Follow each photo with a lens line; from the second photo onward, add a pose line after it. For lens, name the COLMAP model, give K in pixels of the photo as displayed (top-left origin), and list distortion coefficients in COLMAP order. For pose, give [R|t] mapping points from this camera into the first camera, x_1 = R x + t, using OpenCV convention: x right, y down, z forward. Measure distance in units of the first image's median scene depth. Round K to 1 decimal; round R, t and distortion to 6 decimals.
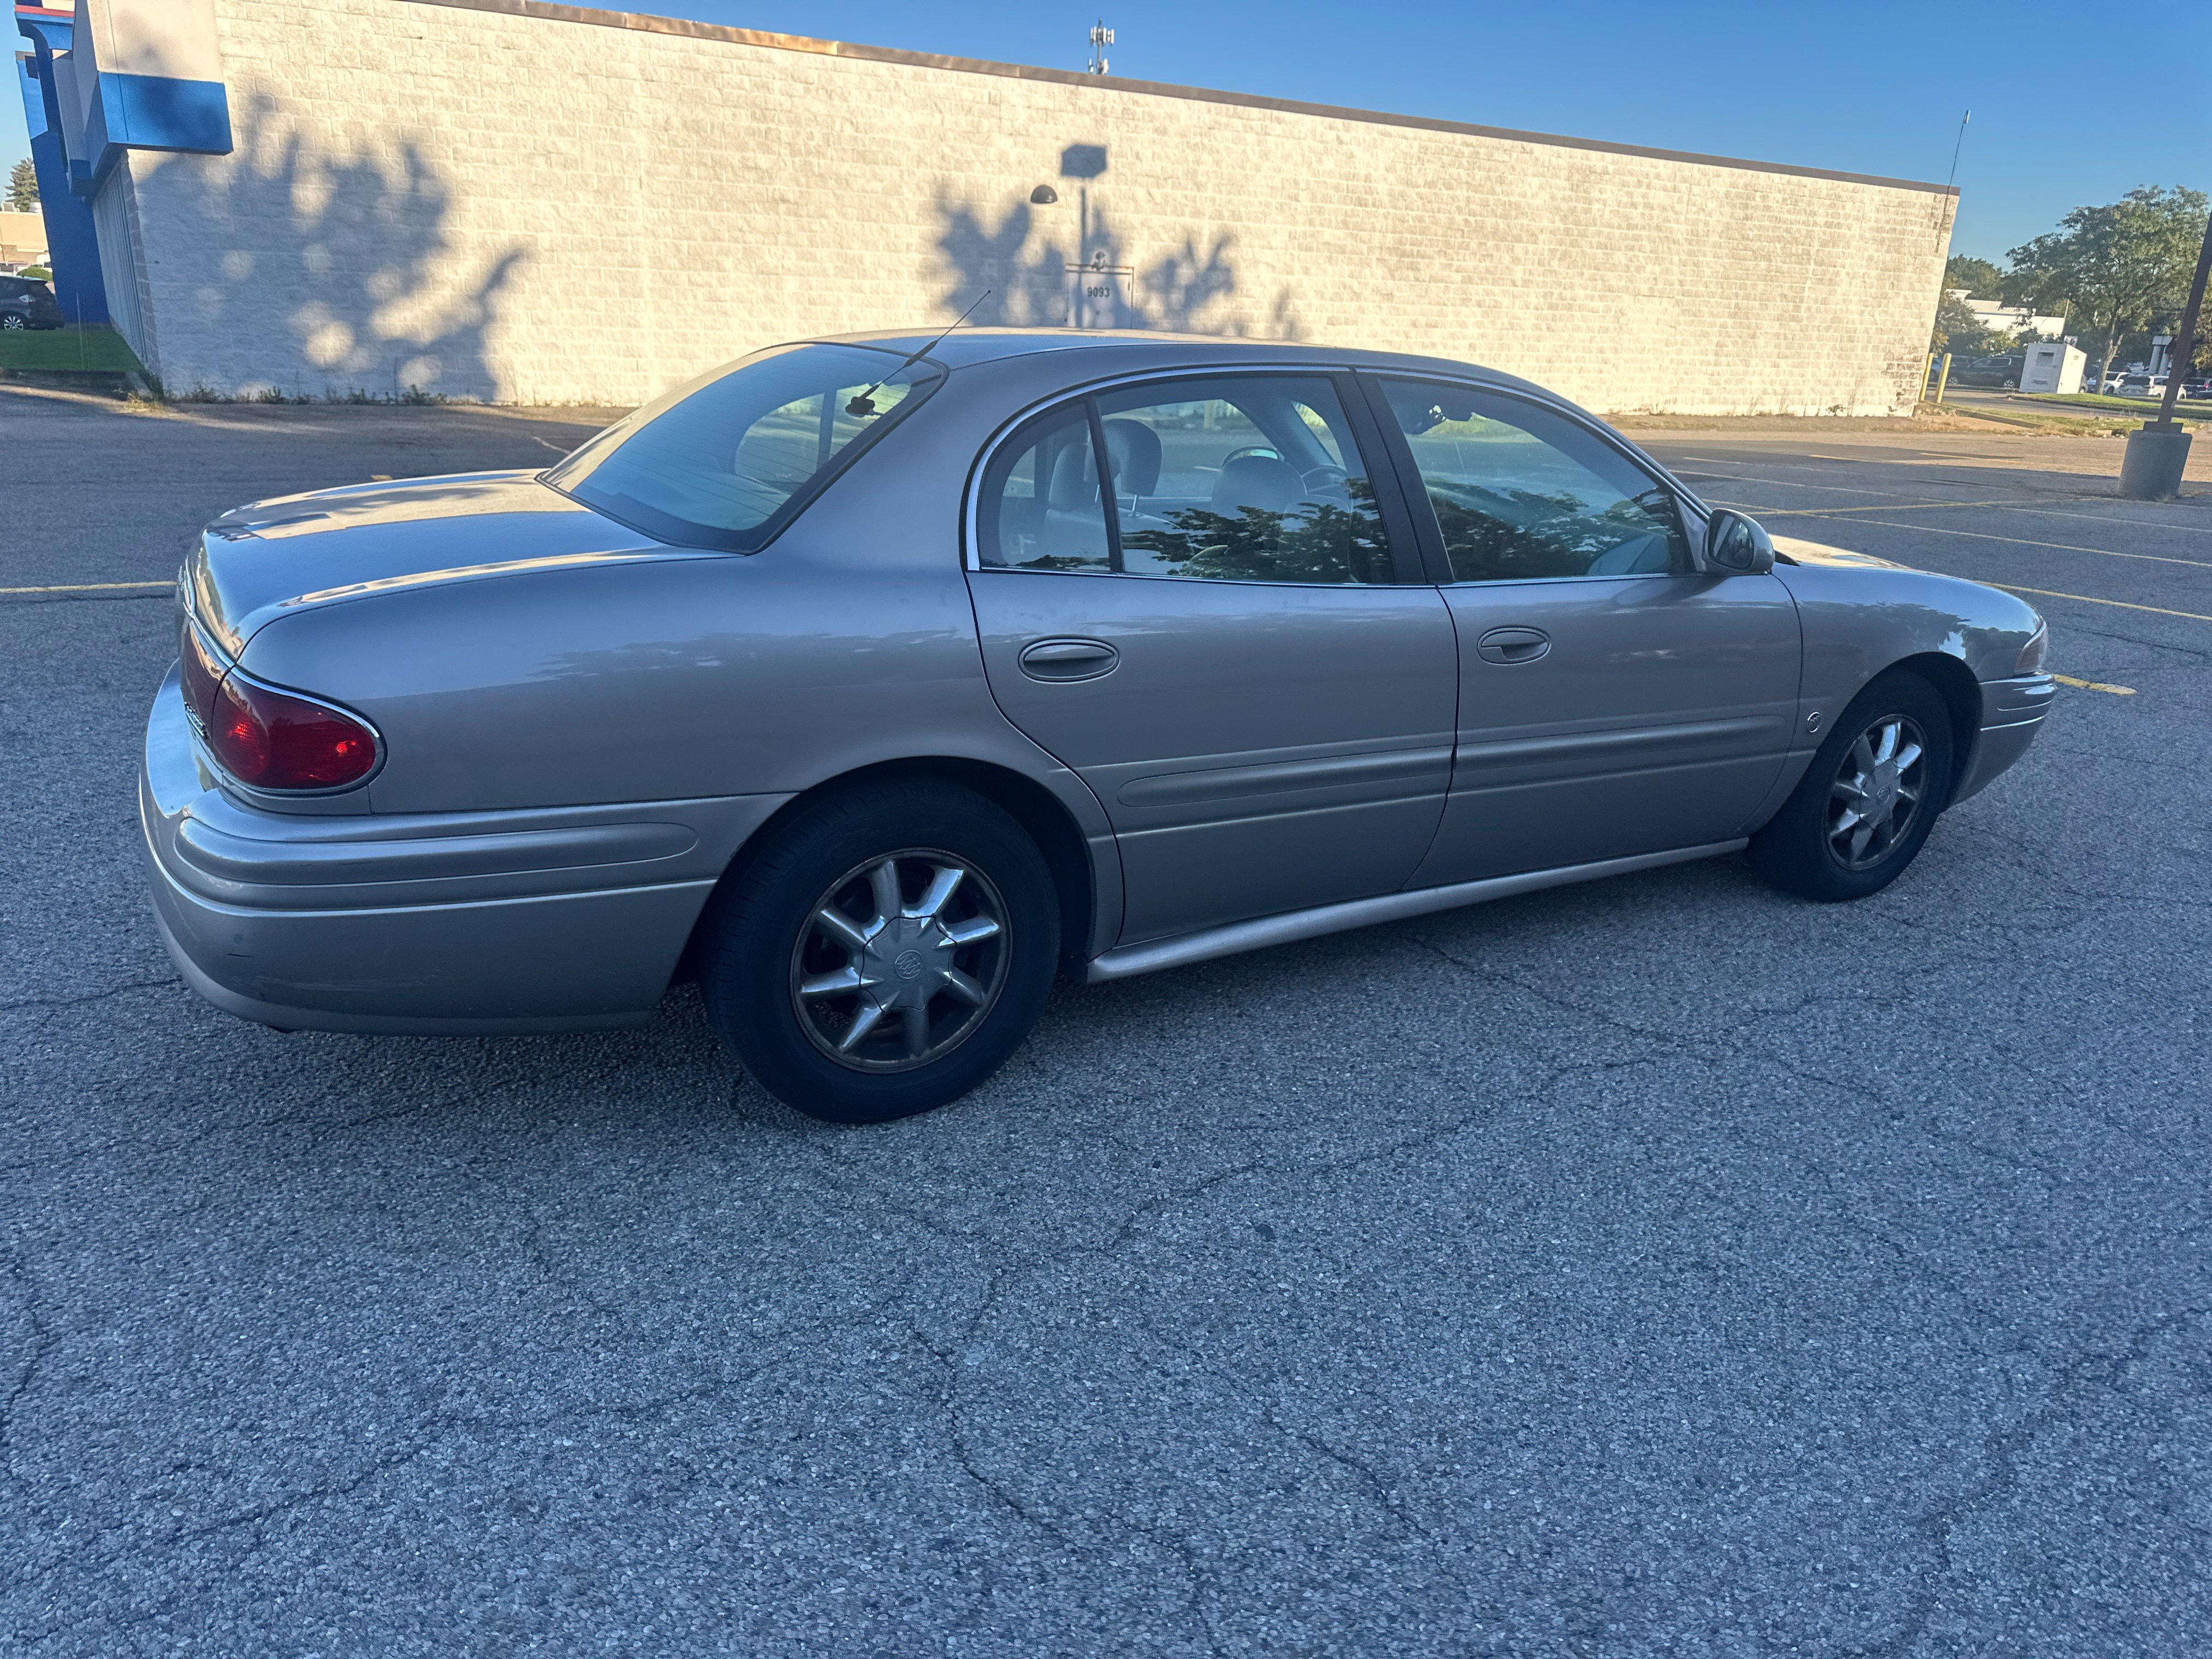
lens RADIAL K [[1571.1, 0, 1143.0], [0, 1571.1, 813.8], [0, 0, 1]] dist [0.025853, -0.035356]
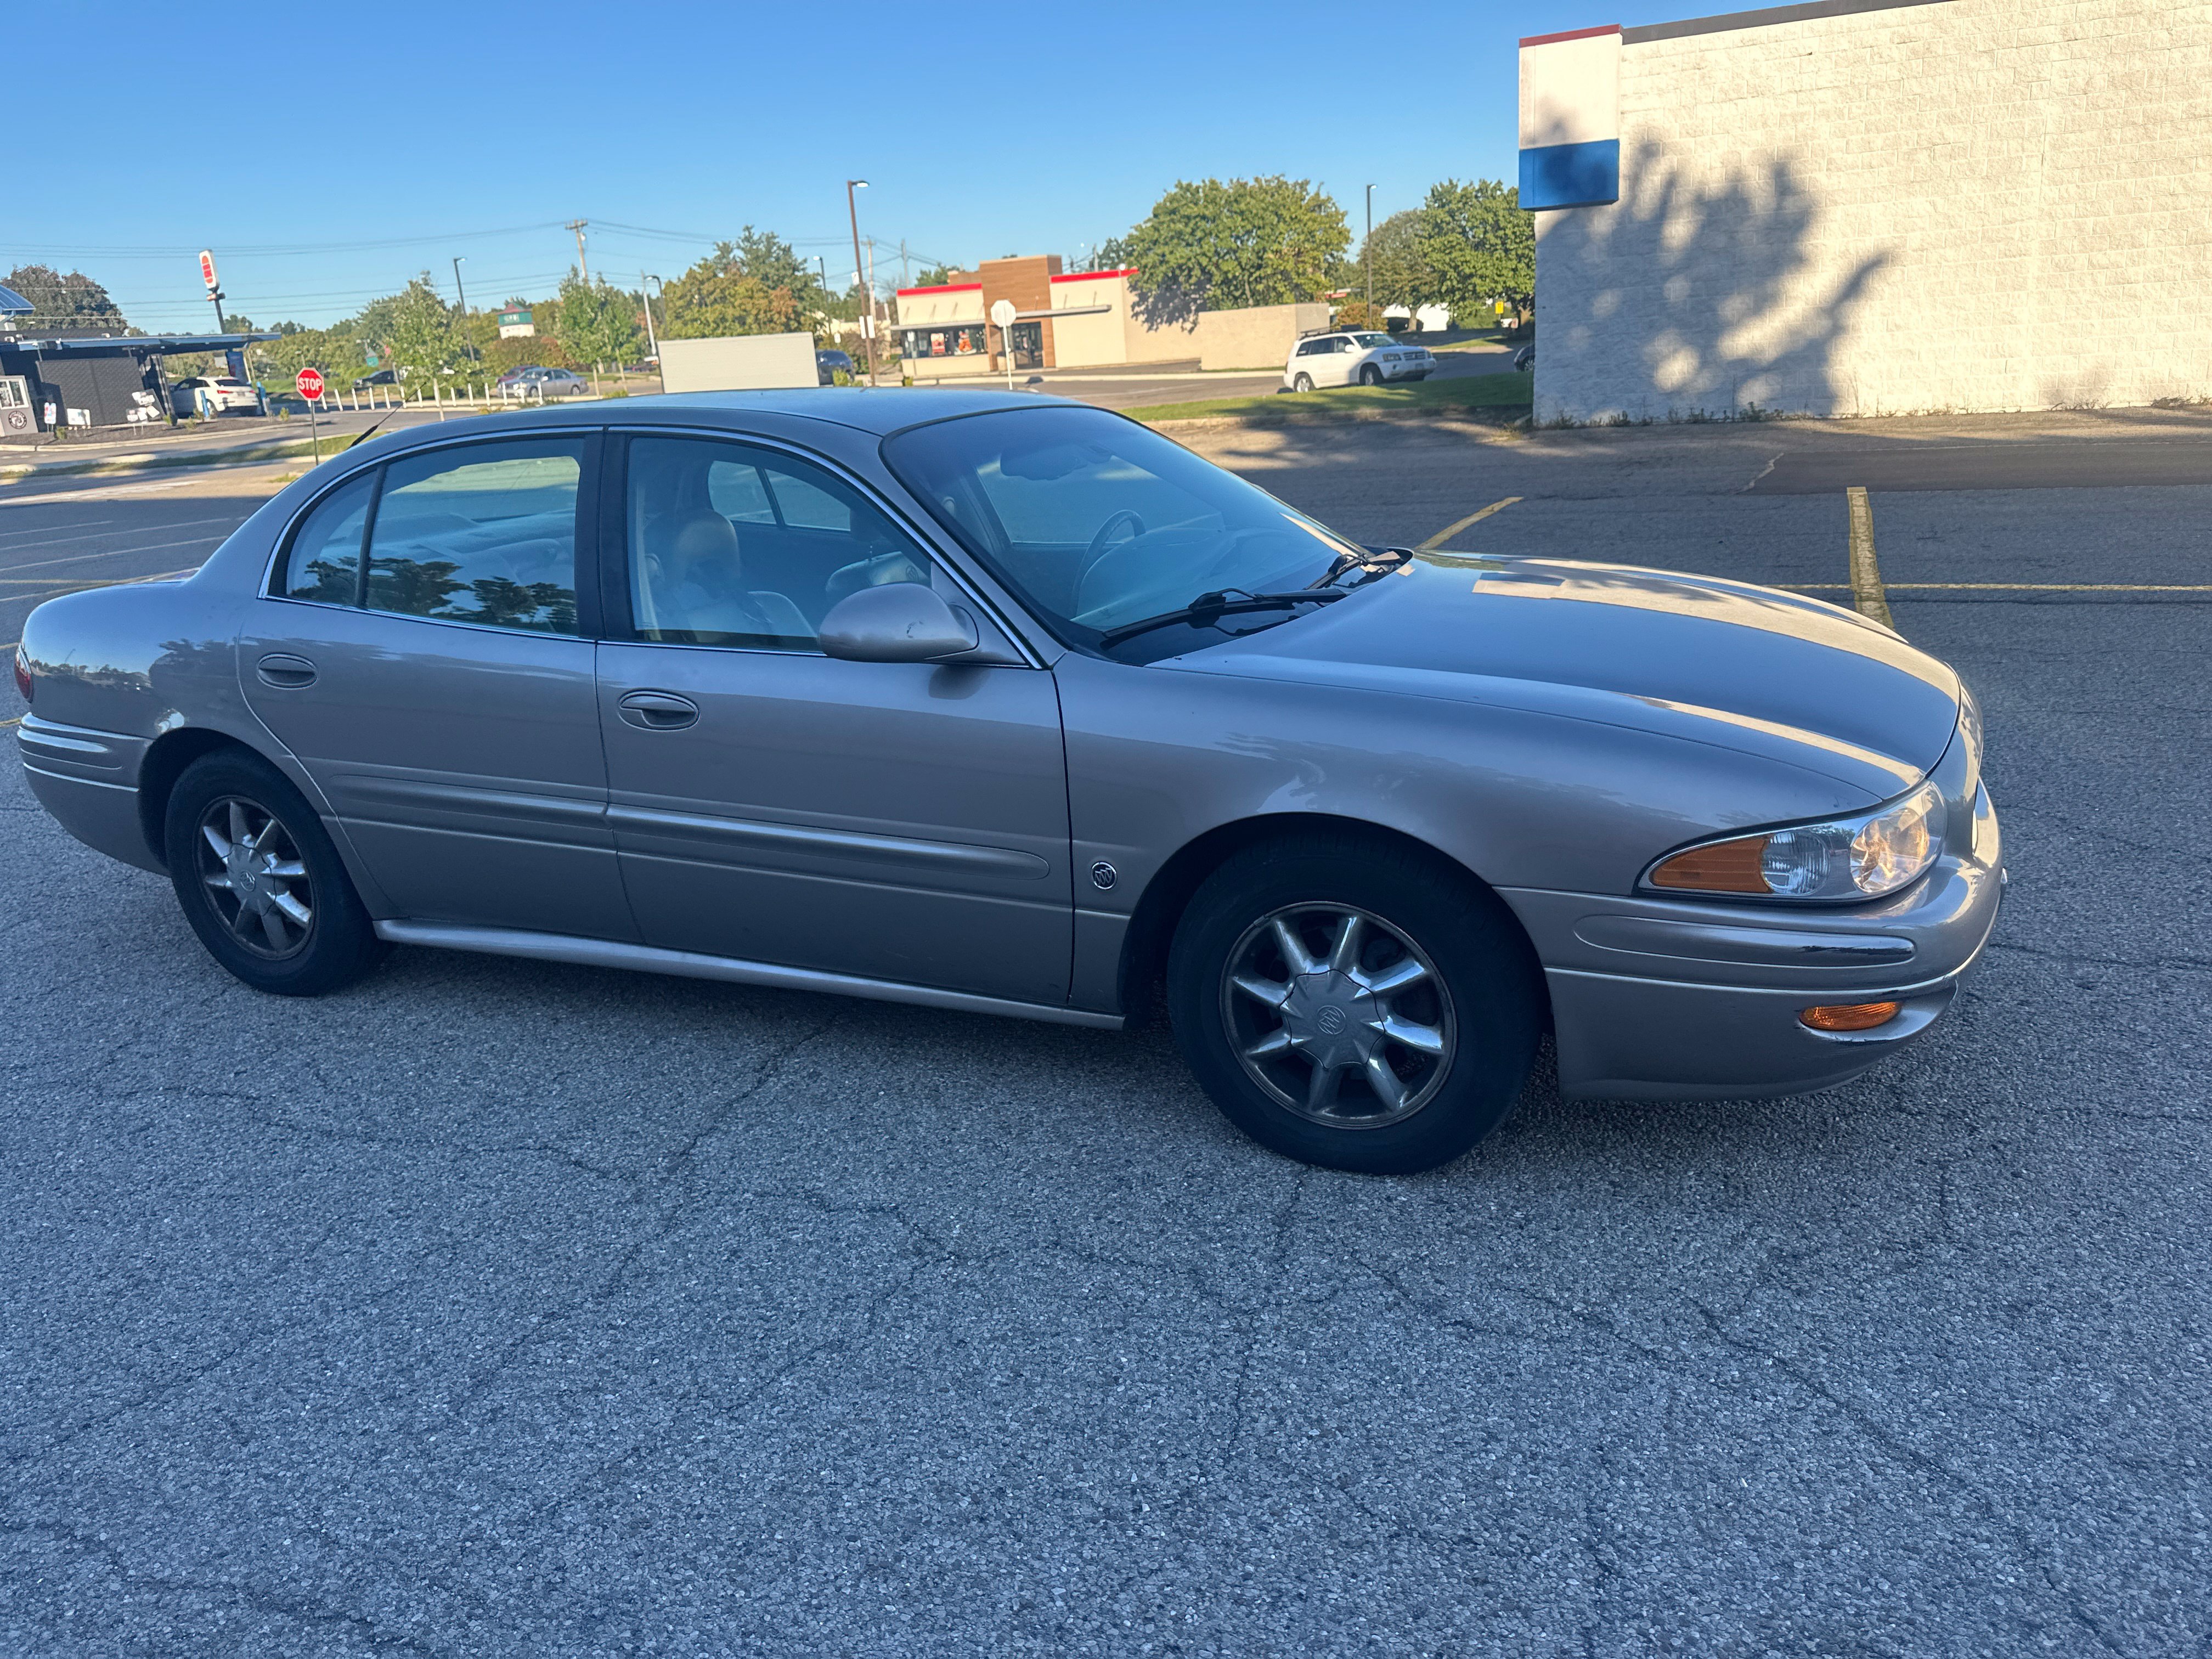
lens RADIAL K [[1571.1, 0, 1122.2], [0, 1571.1, 821.5], [0, 0, 1]] dist [0.025853, -0.035356]
pose [[0.560760, 0.164264, -0.811521, 0.965450], [-0.164650, 0.982671, 0.085135, -0.138238], [0.811443, 0.085877, 0.578088, 0.561400]]
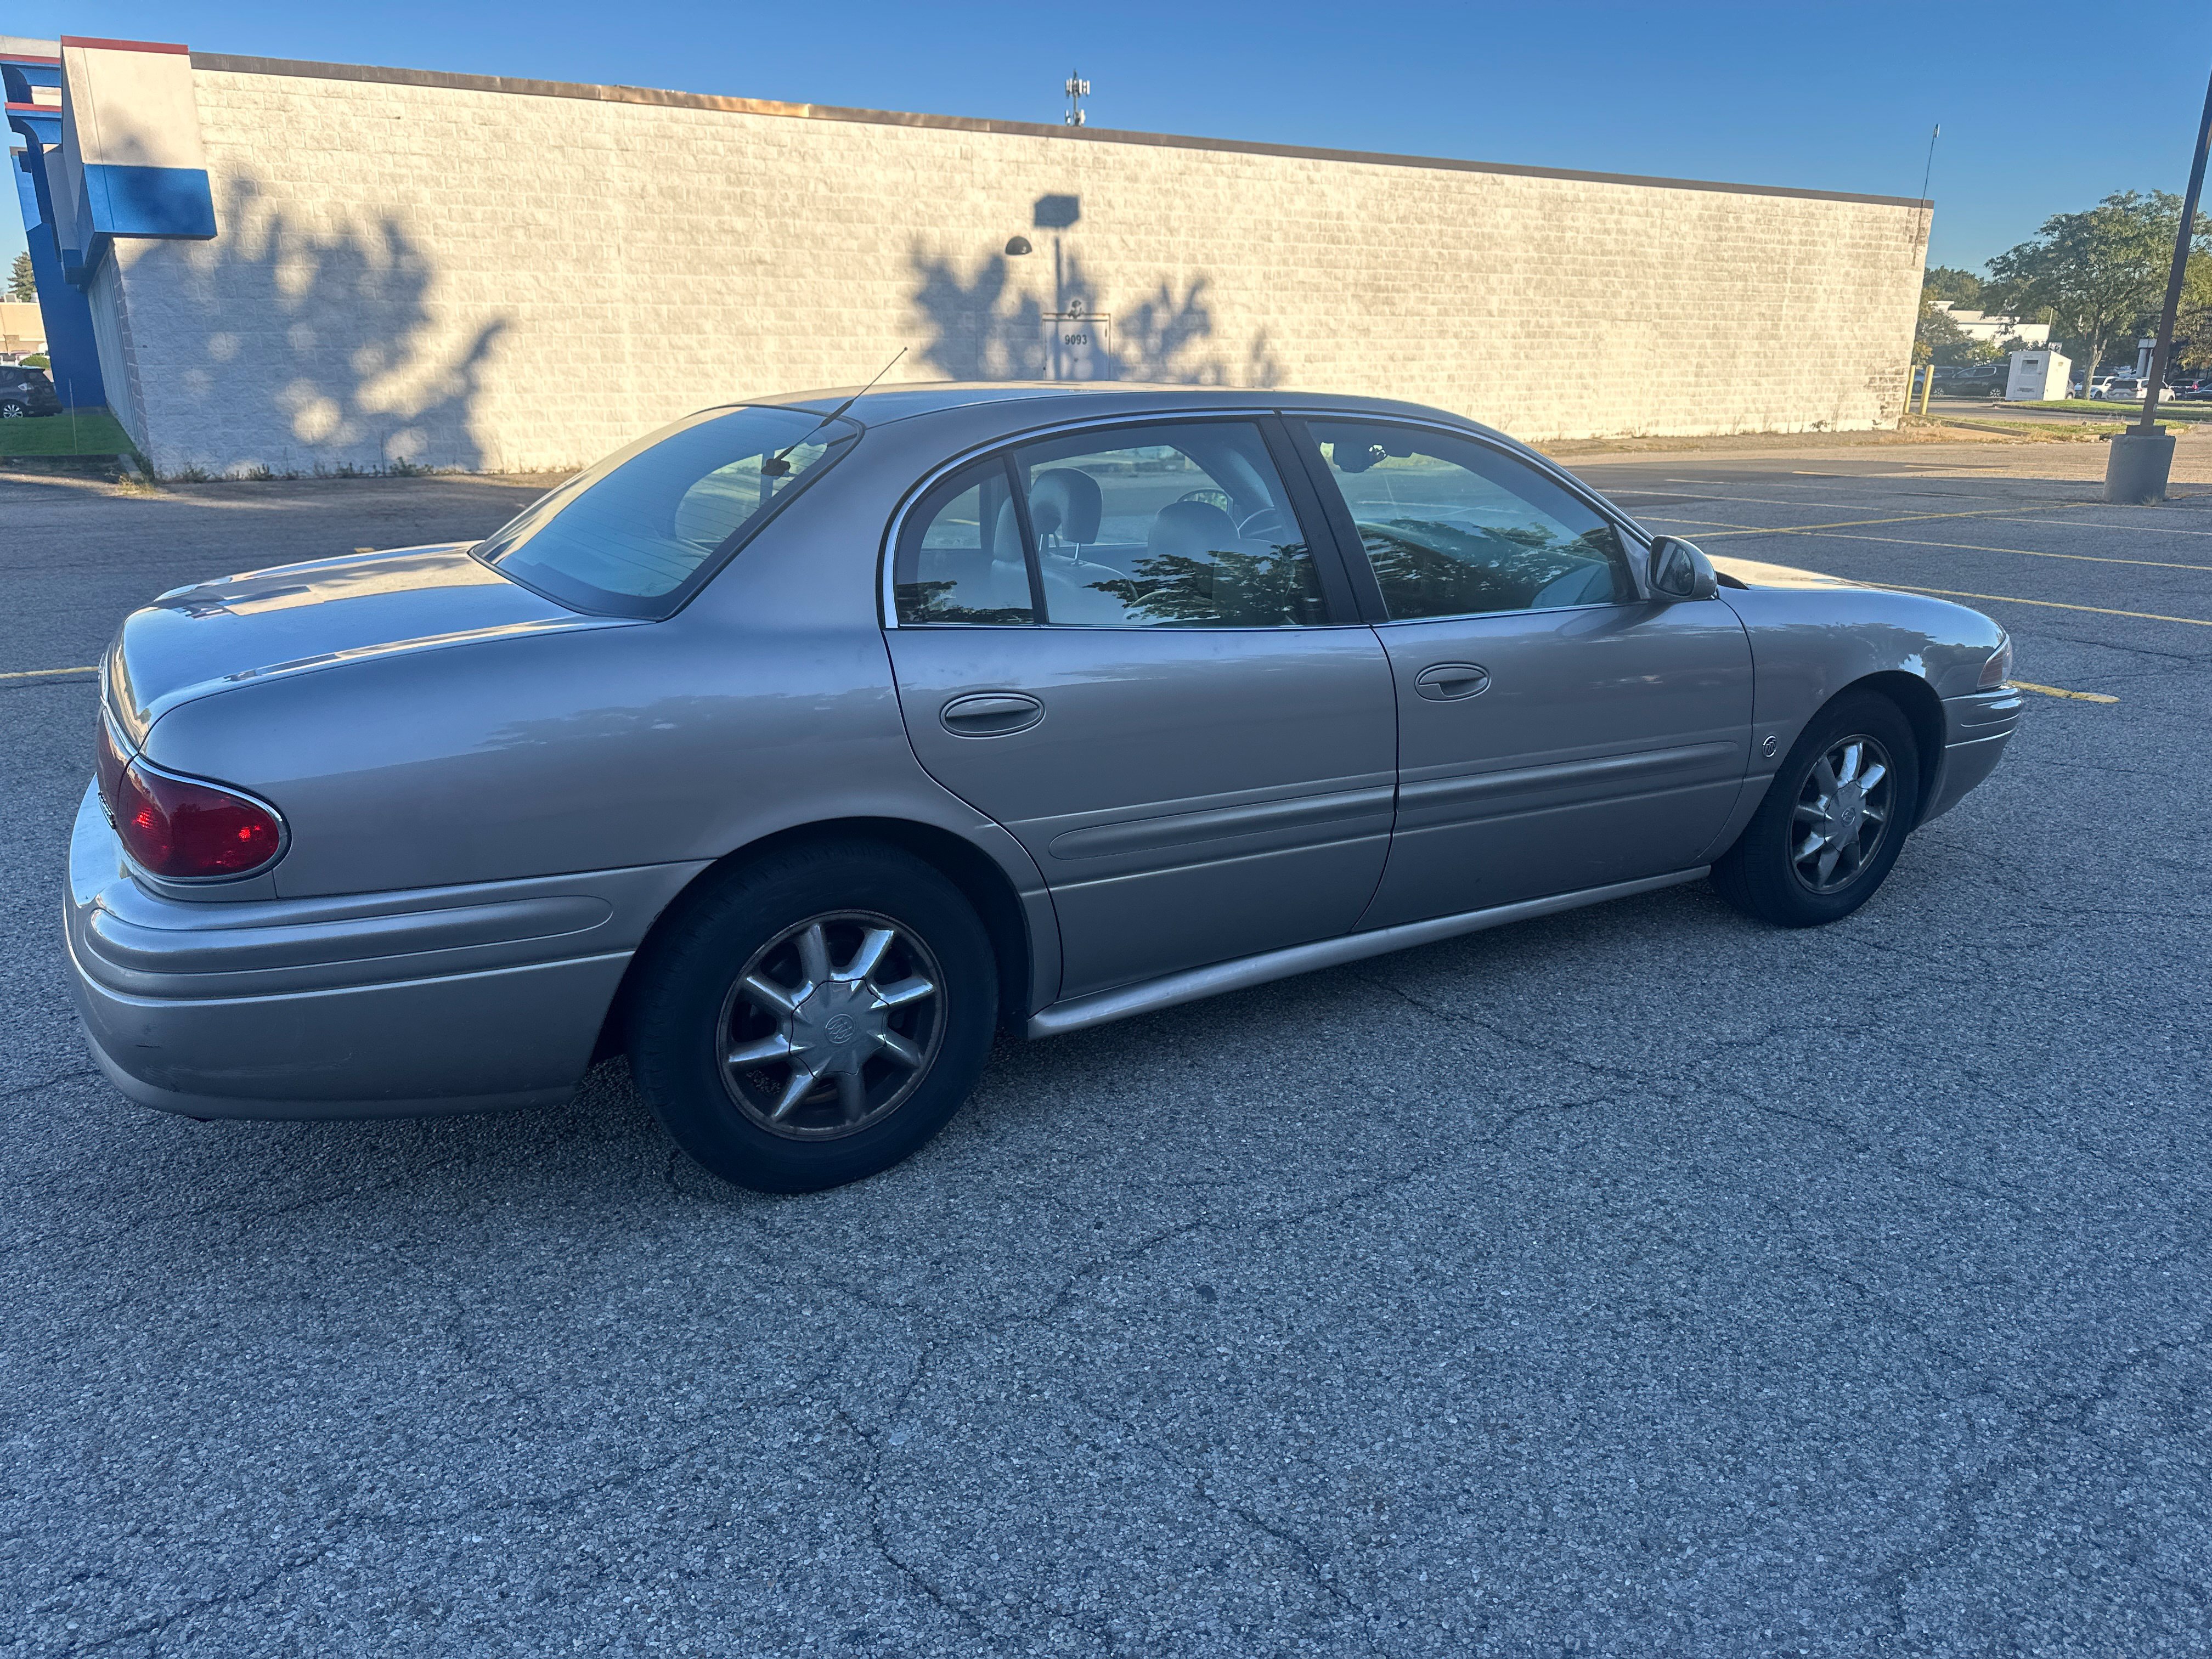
lens RADIAL K [[1571.1, 0, 1123.7], [0, 1571.1, 813.4], [0, 0, 1]] dist [0.025853, -0.035356]
pose [[0.999258, -0.036135, -0.013304, 0.032212], [0.035780, 0.999021, -0.026032, -0.004887], [0.014232, 0.025537, 0.999573, 0.010297]]
